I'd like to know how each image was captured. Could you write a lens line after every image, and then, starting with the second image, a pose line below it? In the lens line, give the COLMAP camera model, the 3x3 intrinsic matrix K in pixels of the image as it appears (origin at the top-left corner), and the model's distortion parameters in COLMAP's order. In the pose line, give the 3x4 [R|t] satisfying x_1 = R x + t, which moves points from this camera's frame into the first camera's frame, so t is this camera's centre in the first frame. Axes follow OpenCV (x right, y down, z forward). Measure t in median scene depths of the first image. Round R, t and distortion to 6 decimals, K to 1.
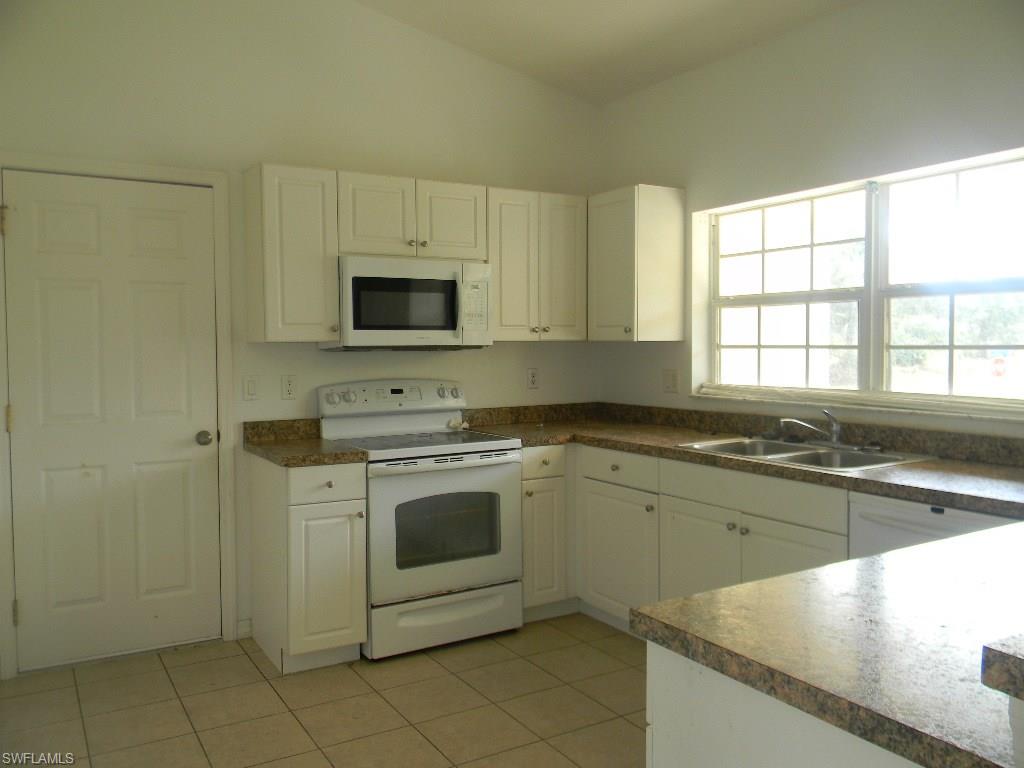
lens RADIAL K [[820.7, 0, 499.1], [0, 820.7, 388.8], [0, 0, 1]] dist [0.014057, -0.030671]
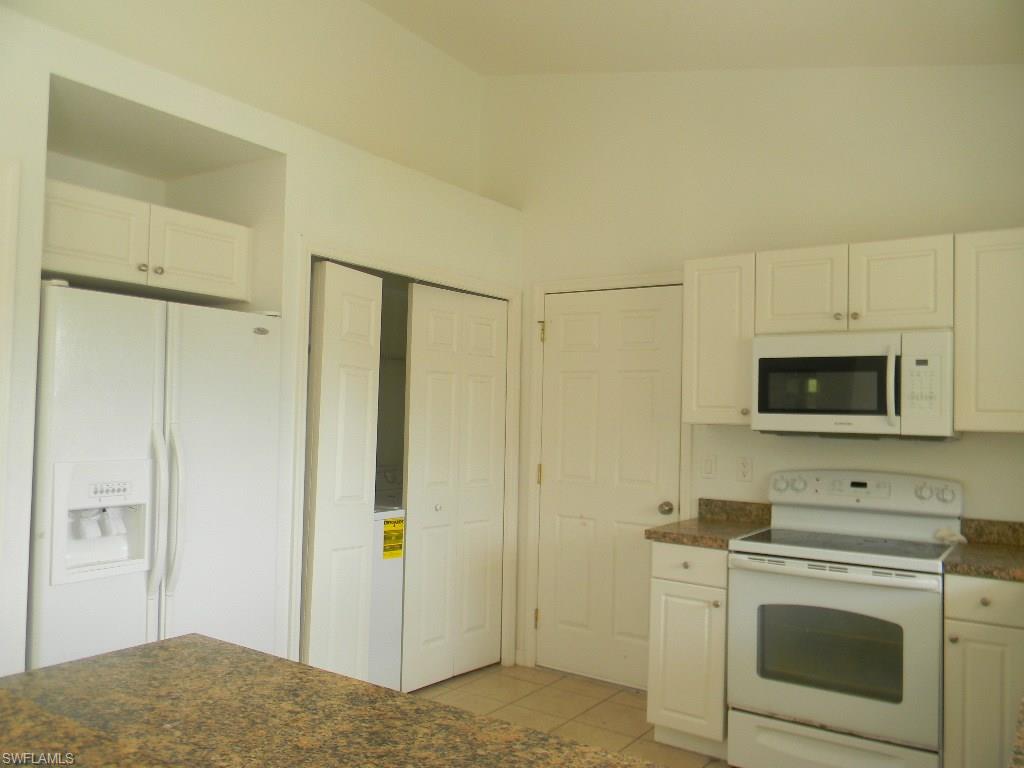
lens RADIAL K [[820.7, 0, 501.6], [0, 820.7, 388.2], [0, 0, 1]] dist [0.014057, -0.030671]
pose [[0.424419, -0.012088, -0.905385, 0.544687], [-0.074115, 0.996092, -0.048042, -0.031445], [0.902428, 0.087493, 0.421864, 0.307879]]
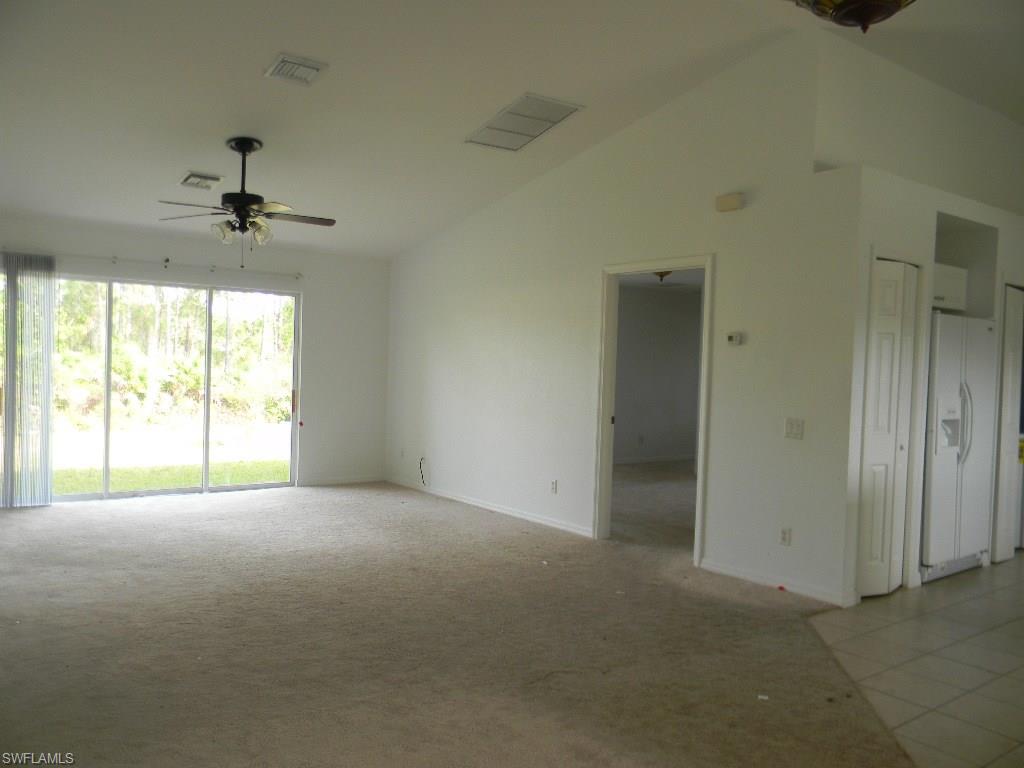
lens RADIAL K [[820.7, 0, 507.9], [0, 820.7, 387.1], [0, 0, 1]] dist [0.014057, -0.030671]
pose [[0.113874, 0.036527, -0.992823, 1.096999], [-0.084750, 0.996038, 0.026924, 0.030109], [0.989874, 0.081075, 0.116519, -0.611218]]
